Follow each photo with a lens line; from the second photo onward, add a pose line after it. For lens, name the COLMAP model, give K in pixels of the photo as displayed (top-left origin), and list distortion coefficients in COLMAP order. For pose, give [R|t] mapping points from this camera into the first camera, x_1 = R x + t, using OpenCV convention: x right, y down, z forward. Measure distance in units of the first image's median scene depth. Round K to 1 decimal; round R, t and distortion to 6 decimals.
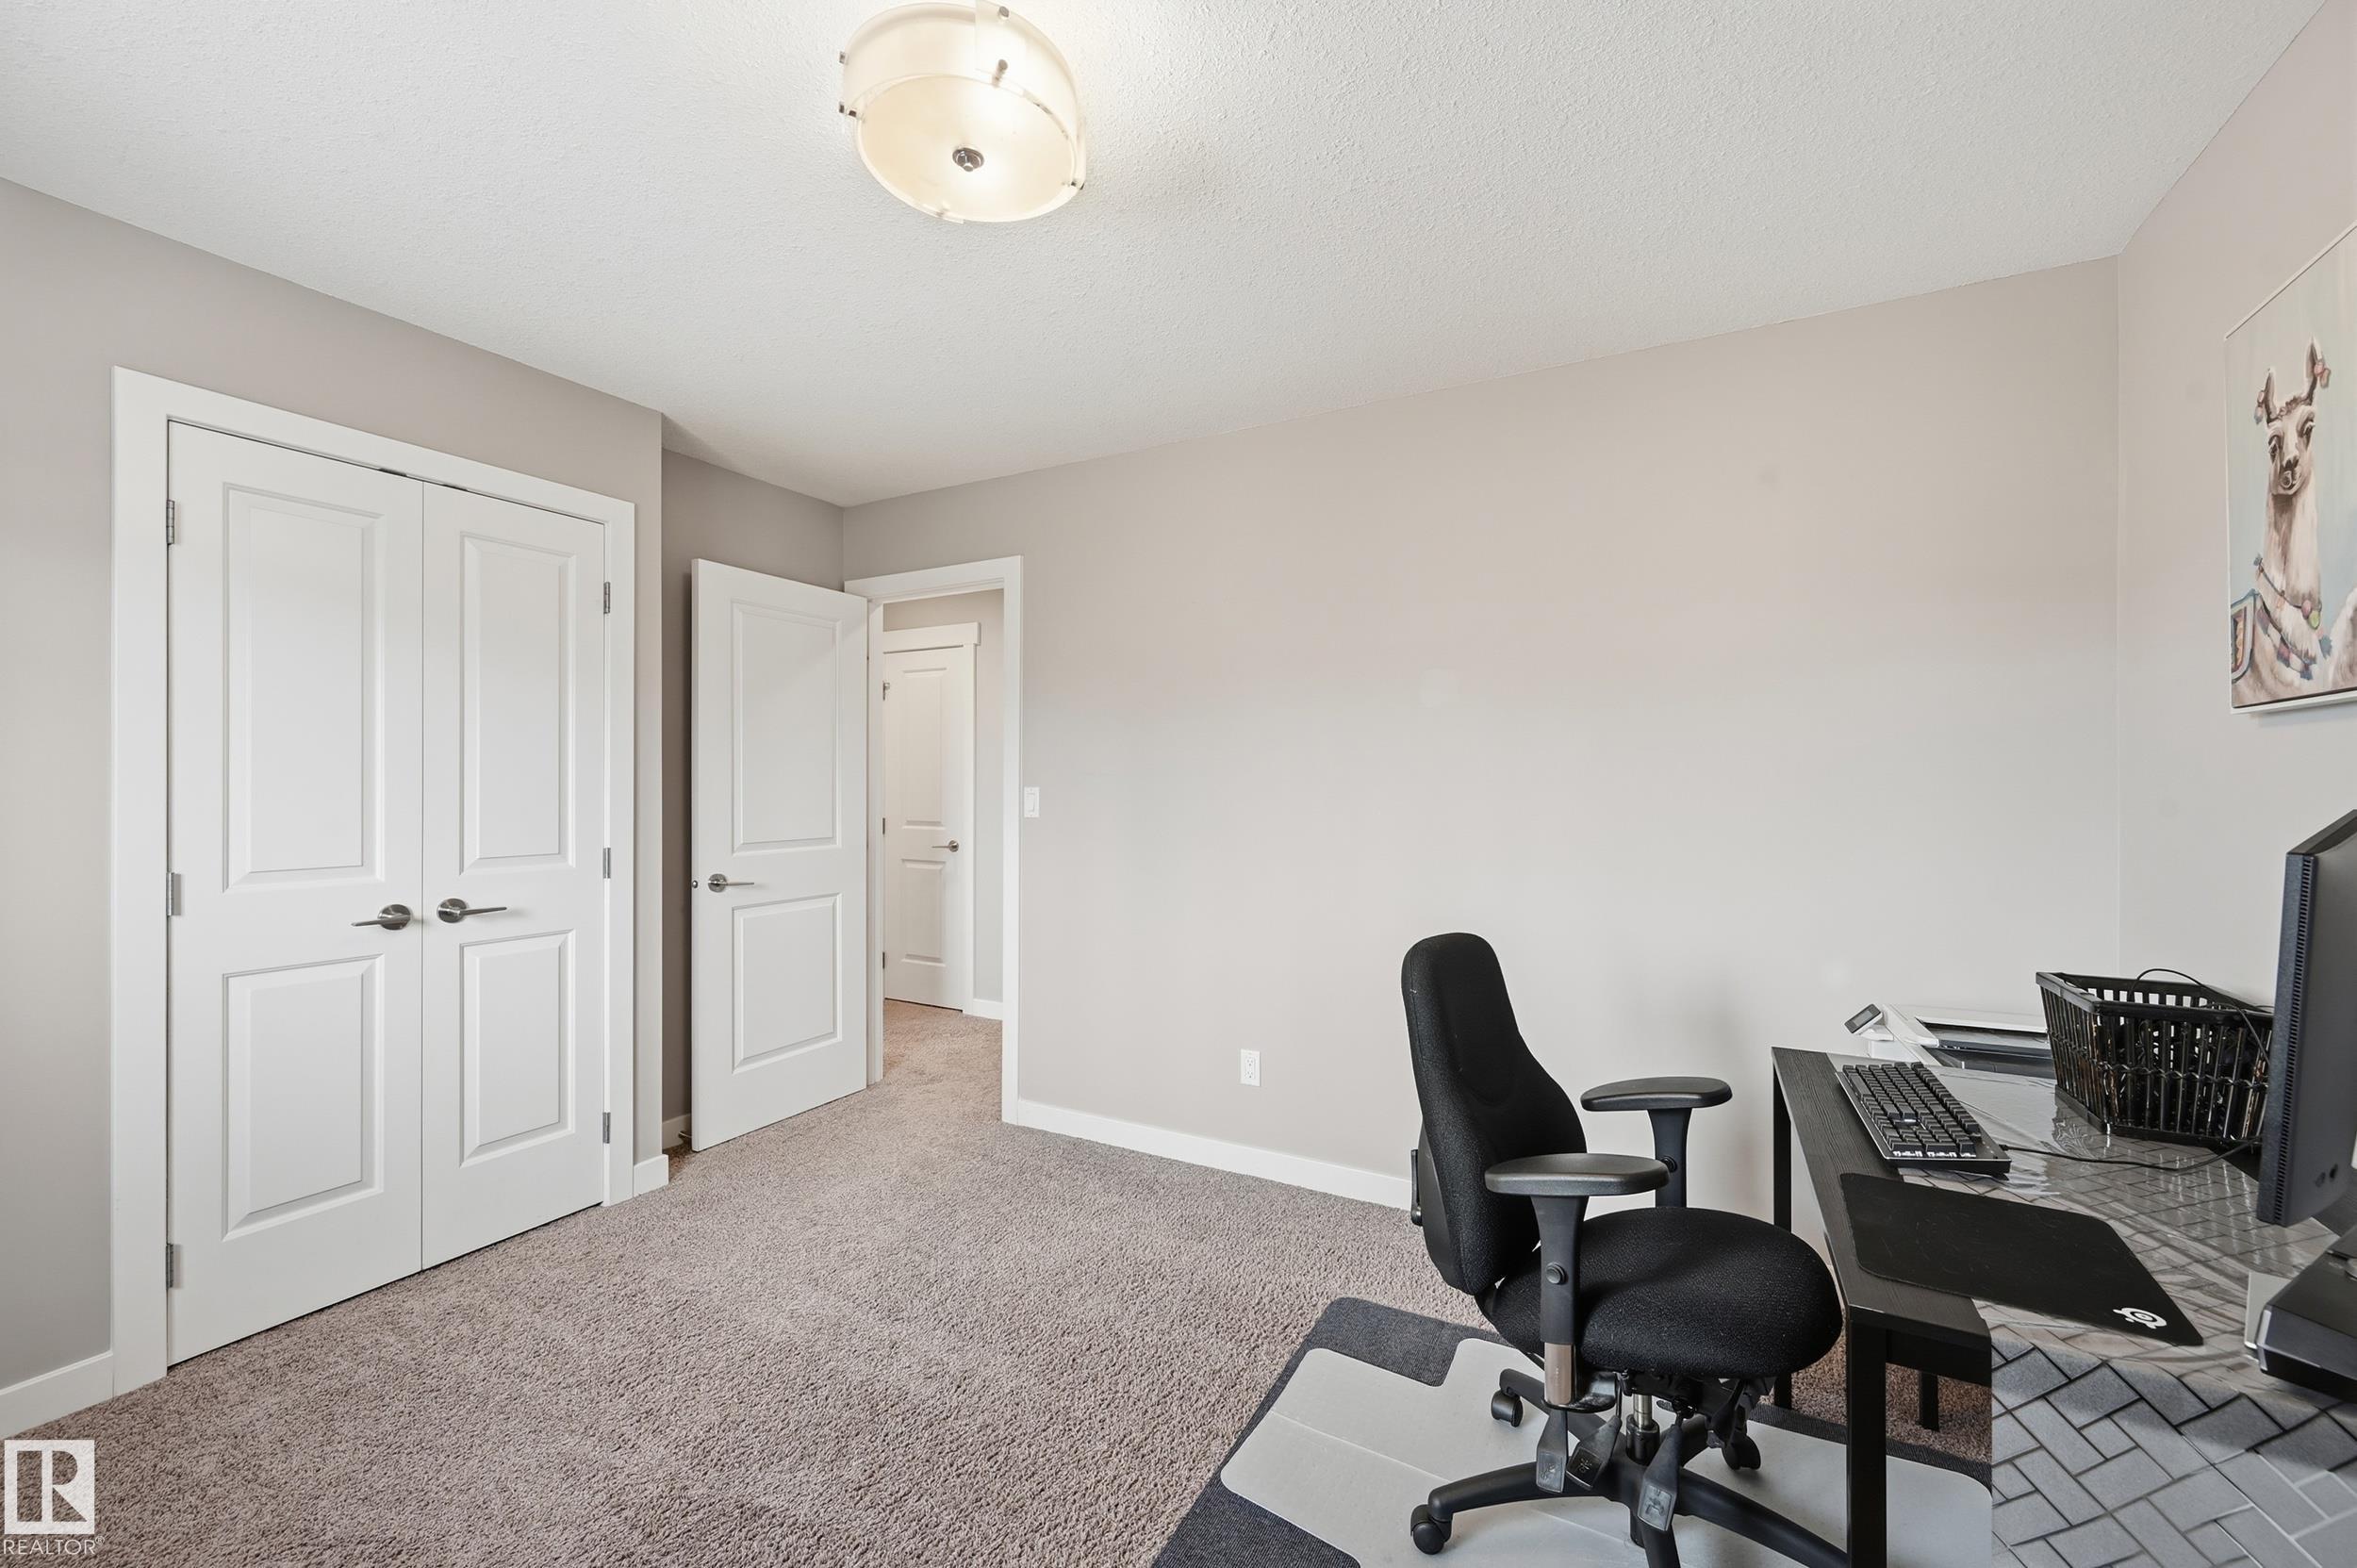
lens RADIAL K [[947.6, 0, 1178.5], [0, 947.6, 784.0], [0, 0, 1]] dist [-0.004013, 0.003929]
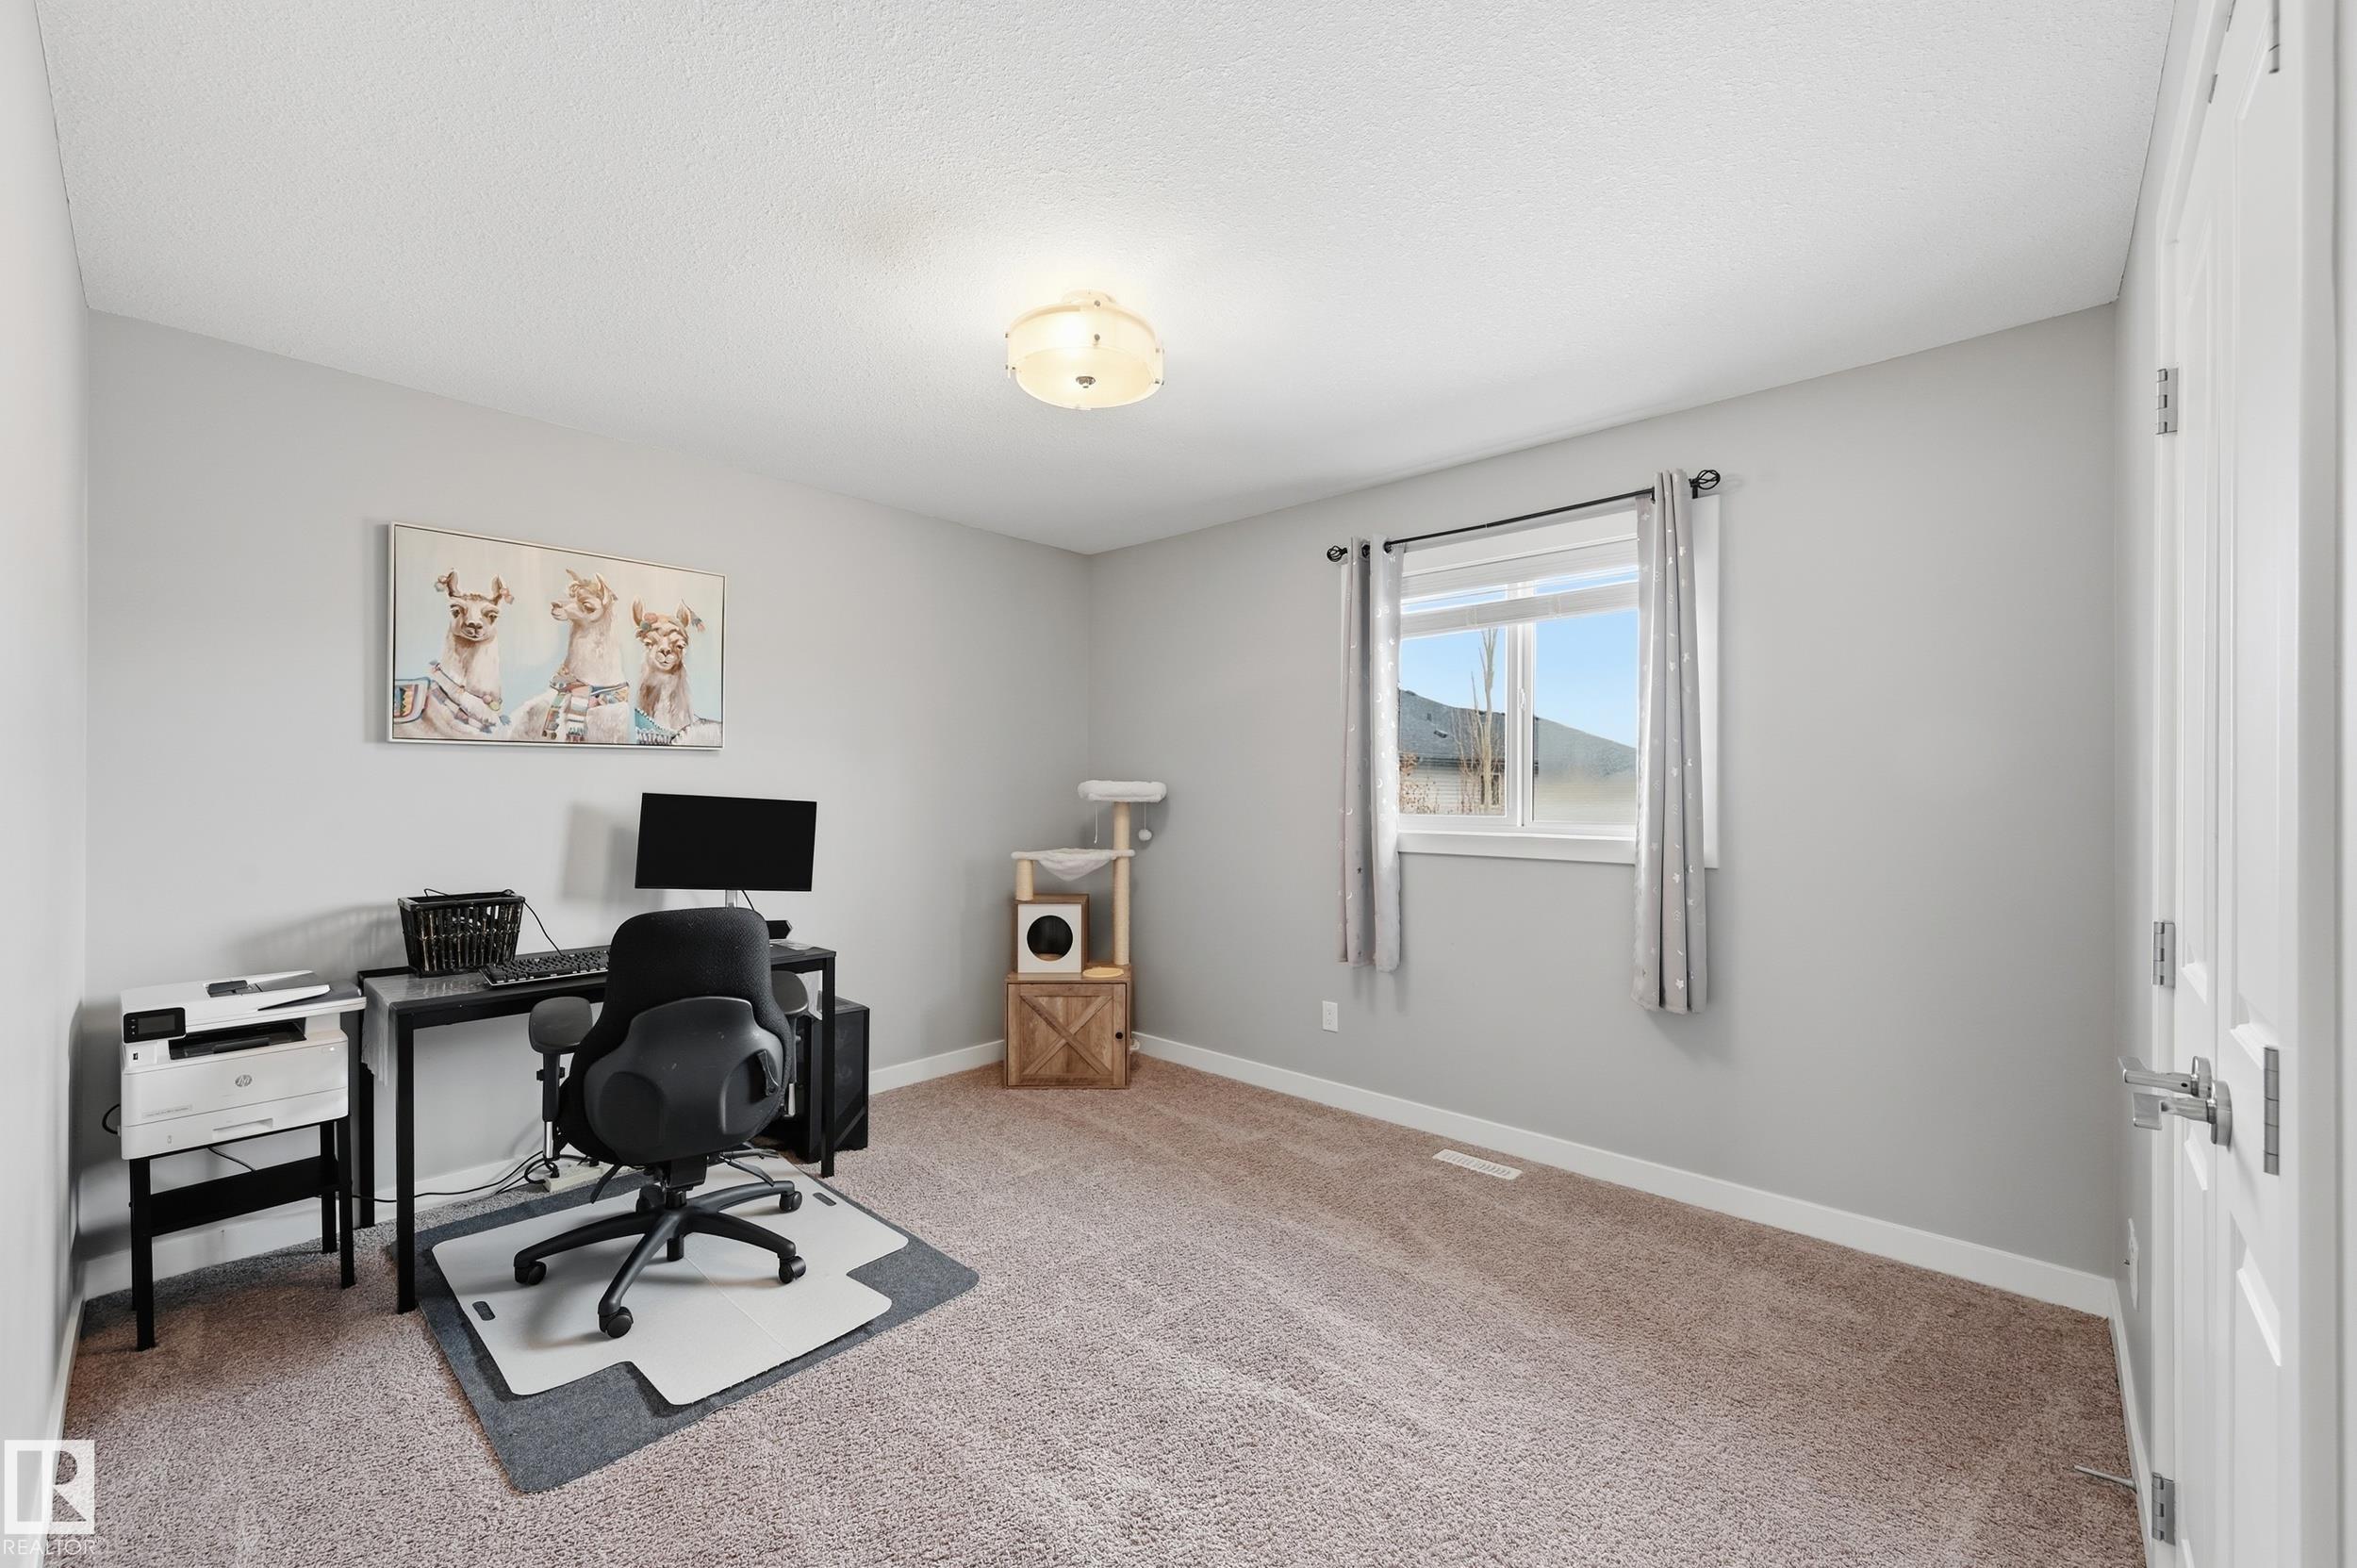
lens RADIAL K [[947.6, 0, 1178.5], [0, 947.6, 784.0], [0, 0, 1]] dist [-0.004013, 0.003929]
pose [[-0.971637, 0.000244, 0.236475, -1.414901], [-0.000125, 0.999999, -0.001546, 0.011245], [-0.236476, -0.001532, -0.971636, 4.742125]]
